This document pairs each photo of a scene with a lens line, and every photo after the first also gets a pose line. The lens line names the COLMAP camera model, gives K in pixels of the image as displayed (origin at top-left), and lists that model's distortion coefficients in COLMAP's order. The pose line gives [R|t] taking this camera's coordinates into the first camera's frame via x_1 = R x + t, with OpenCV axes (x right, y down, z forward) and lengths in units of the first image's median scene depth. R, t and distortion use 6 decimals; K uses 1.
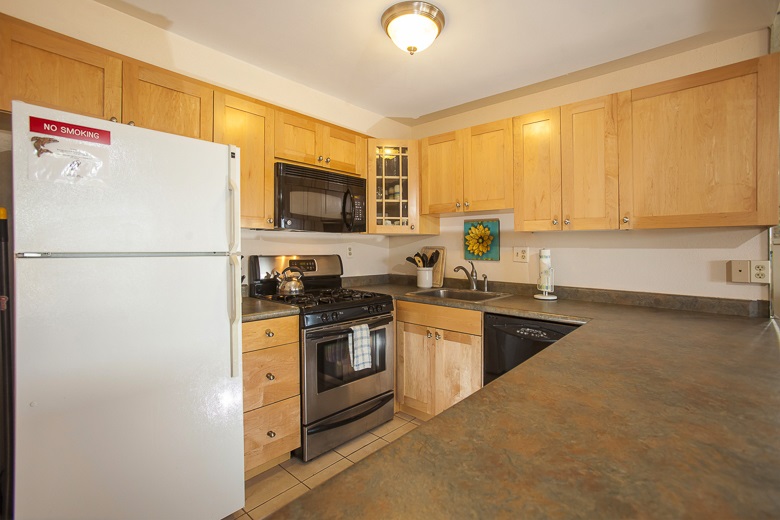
lens RADIAL K [[355.9, 0, 399.2], [0, 355.9, 247.0], [0, 0, 1]] dist [-0.028492, 0.000104]
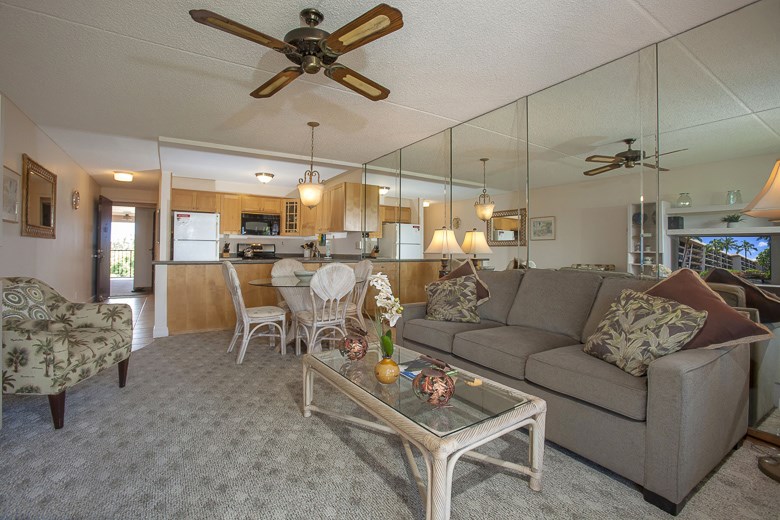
lens RADIAL K [[372.5, 0, 395.7], [0, 372.5, 225.2], [0, 0, 1]] dist [-0.002691, -0.000664]
pose [[0.960811, -0.021394, -0.276377, 1.554936], [-0.000175, 0.996971, -0.077780, 0.102858], [0.277204, 0.074780, 0.957897, -1.471947]]
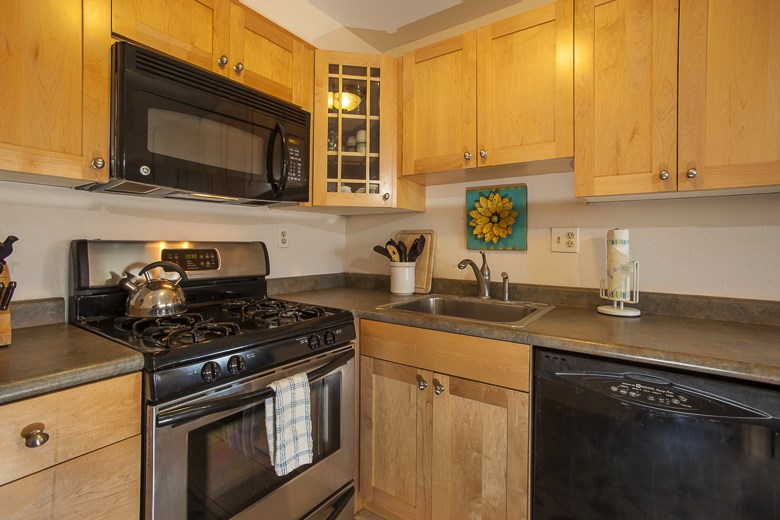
lens RADIAL K [[372.5, 0, 395.7], [0, 372.5, 225.2], [0, 0, 1]] dist [-0.002691, -0.000664]
pose [[0.993402, 0.006839, 0.114477, -0.021161], [-0.001379, 0.998861, -0.047705, 0.026070], [-0.114673, 0.047233, 0.992280, 0.383958]]
